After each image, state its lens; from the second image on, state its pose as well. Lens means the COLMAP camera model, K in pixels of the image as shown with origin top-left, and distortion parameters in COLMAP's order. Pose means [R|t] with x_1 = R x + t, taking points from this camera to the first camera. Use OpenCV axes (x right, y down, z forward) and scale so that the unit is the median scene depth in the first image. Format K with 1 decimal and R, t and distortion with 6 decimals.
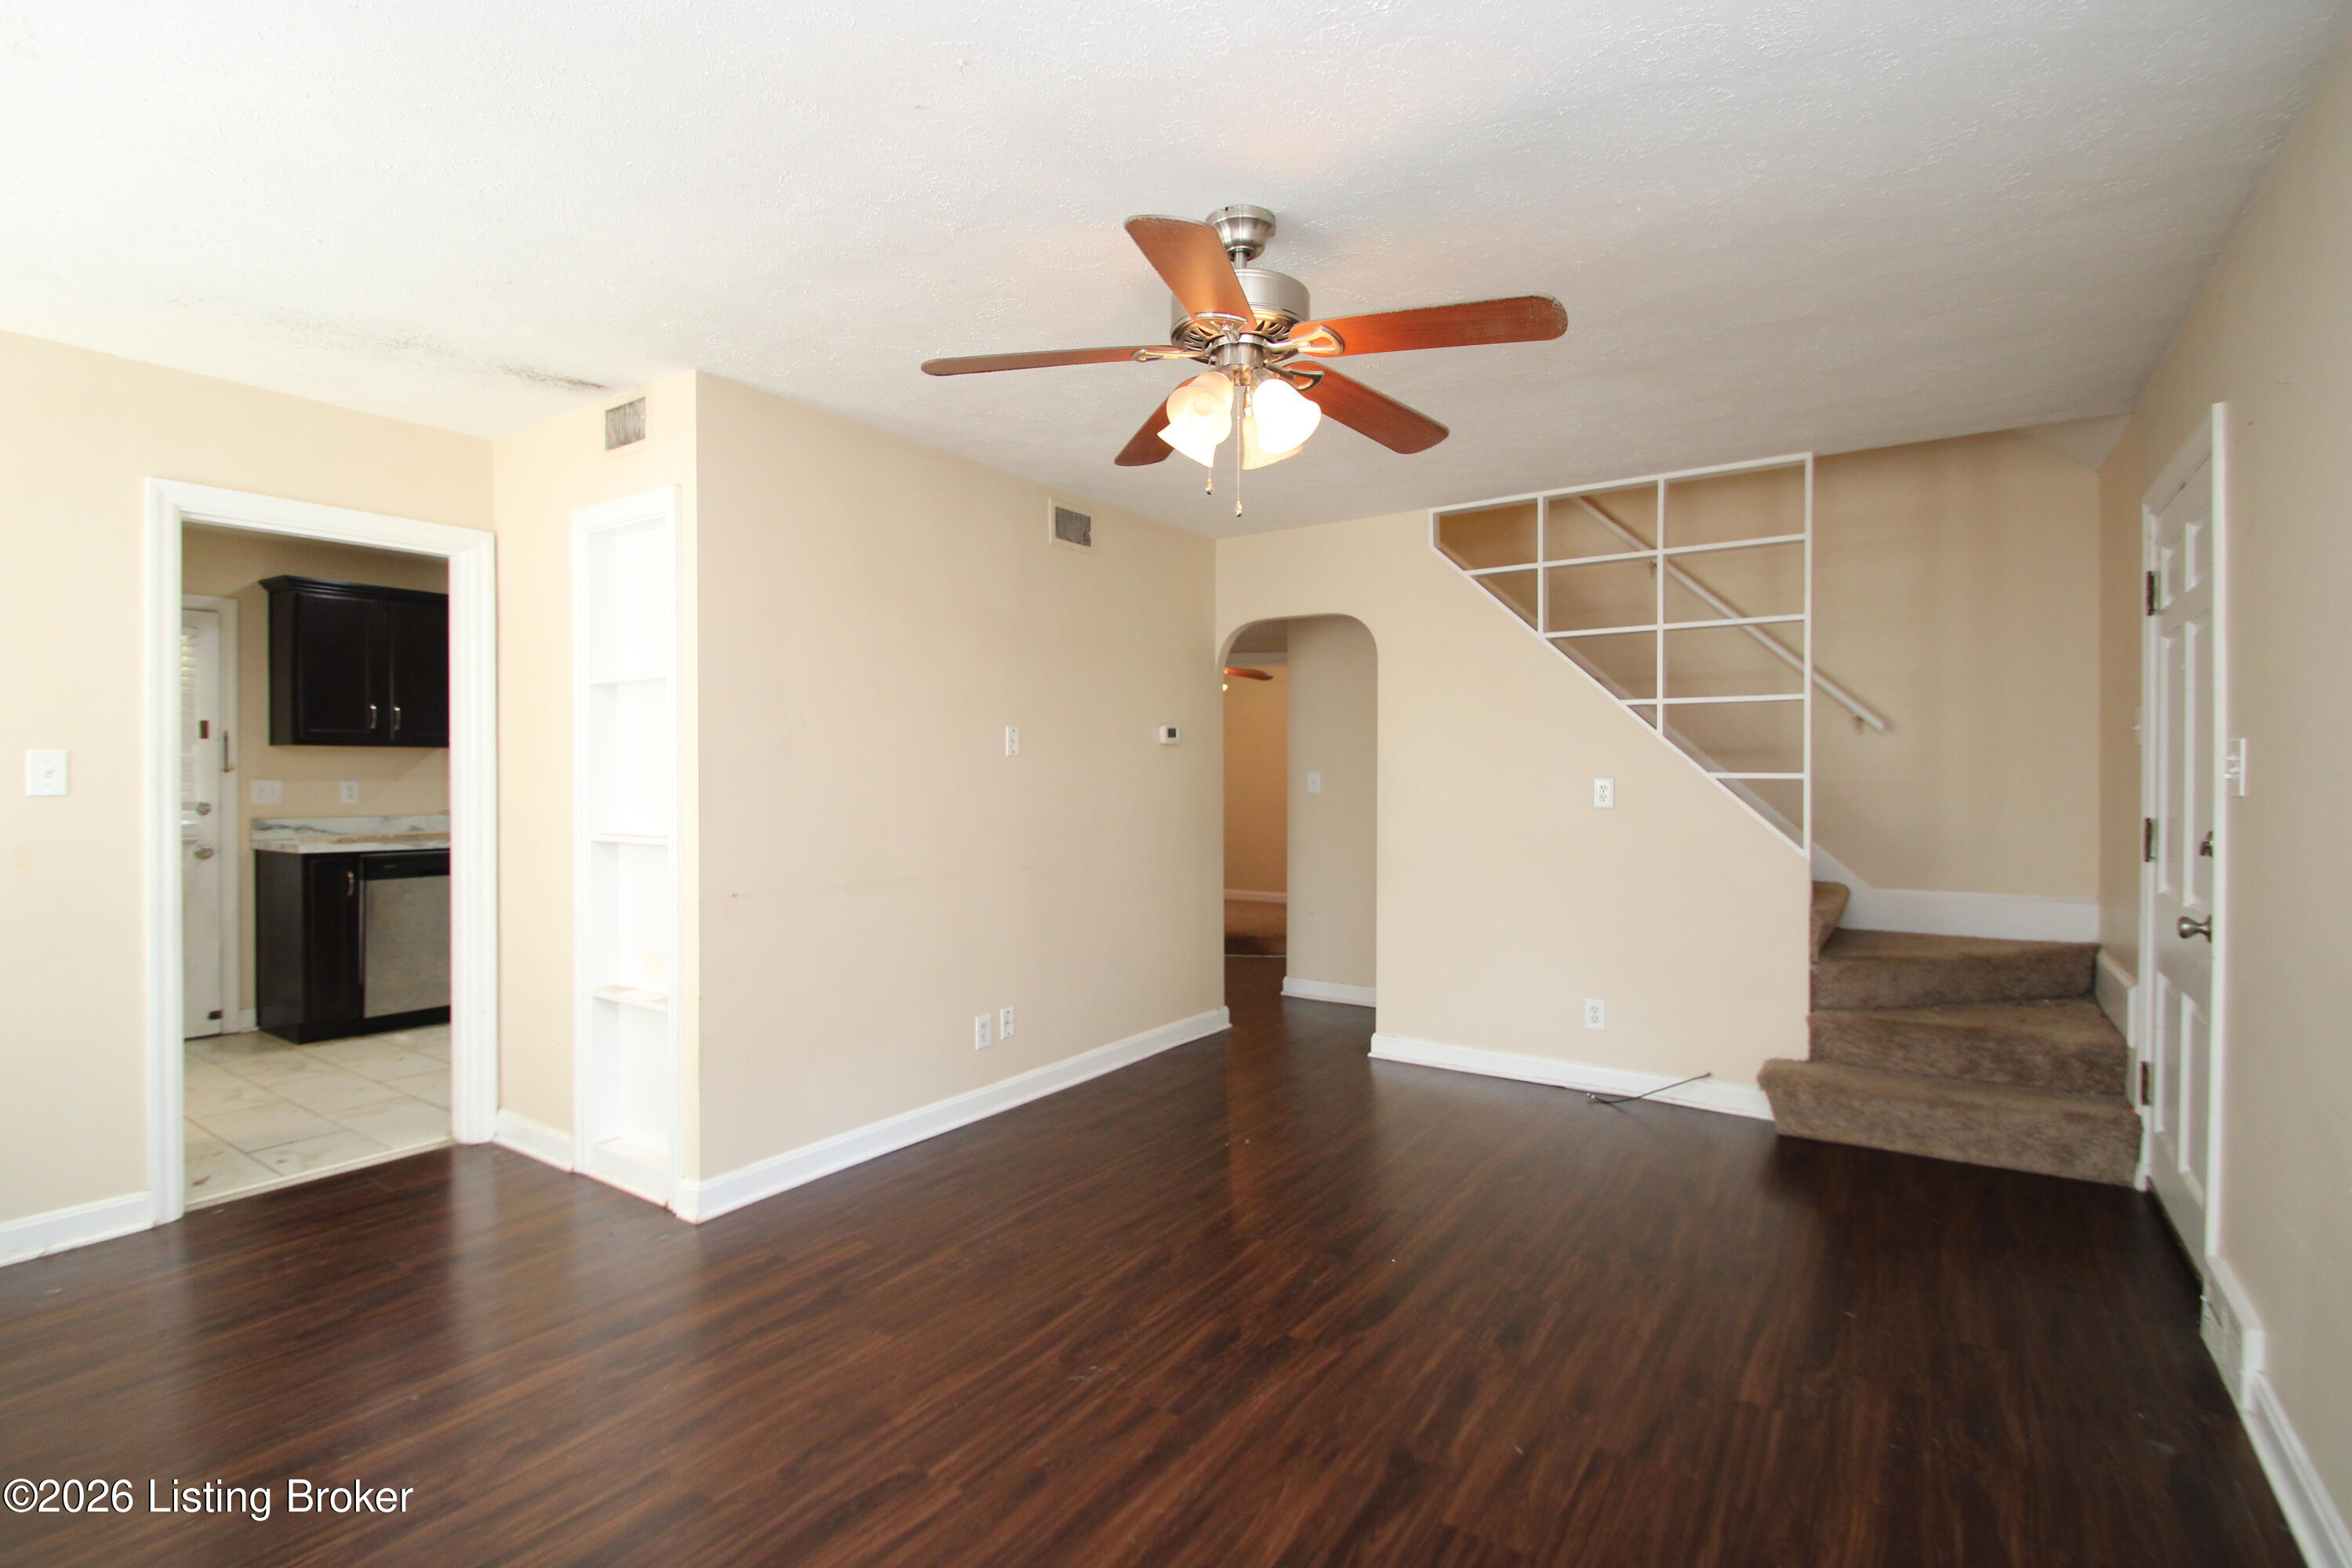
lens RADIAL K [[1097.0, 0, 1177.3], [0, 1097.0, 783.9], [0, 0, 1]] dist [0.002210, -0.000293]
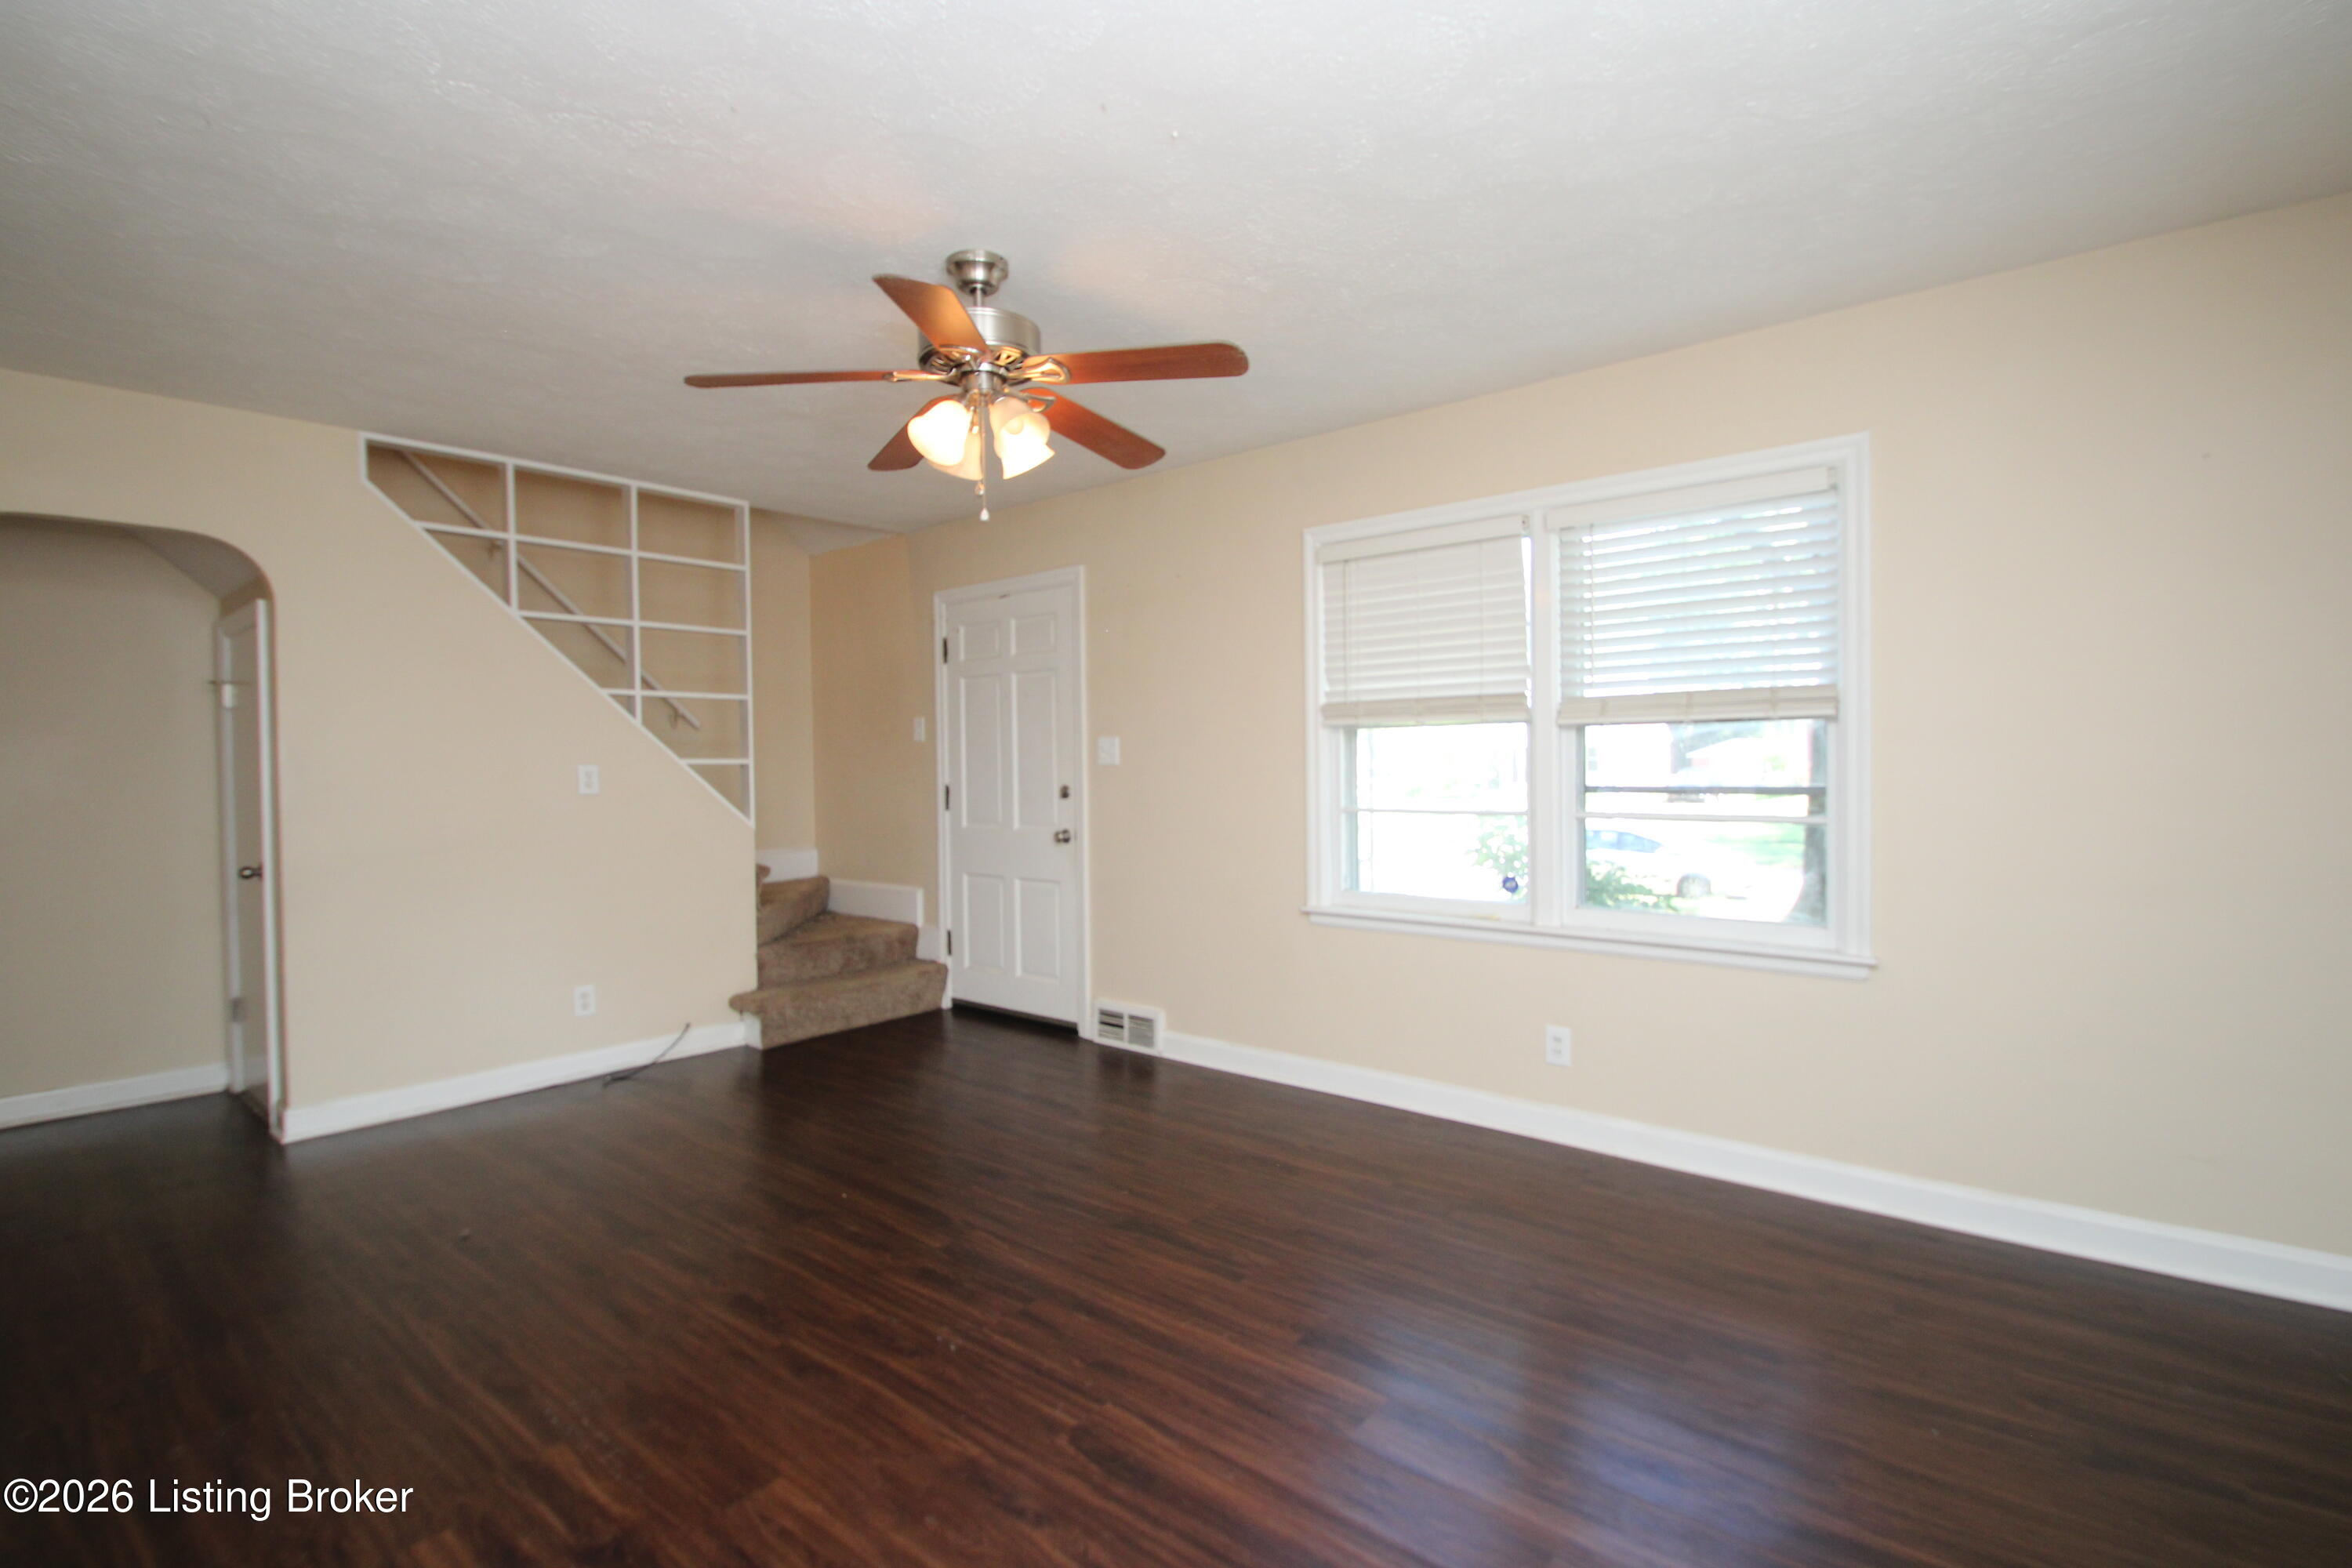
lens RADIAL K [[1097.0, 0, 1177.1], [0, 1097.0, 776.2], [0, 0, 1]] dist [0.002210, -0.000293]
pose [[0.092778, -0.010337, 0.995633, -0.635593], [0.021531, 0.999733, 0.008373, 0.009811], [-0.995454, 0.020660, 0.092976, 0.413514]]
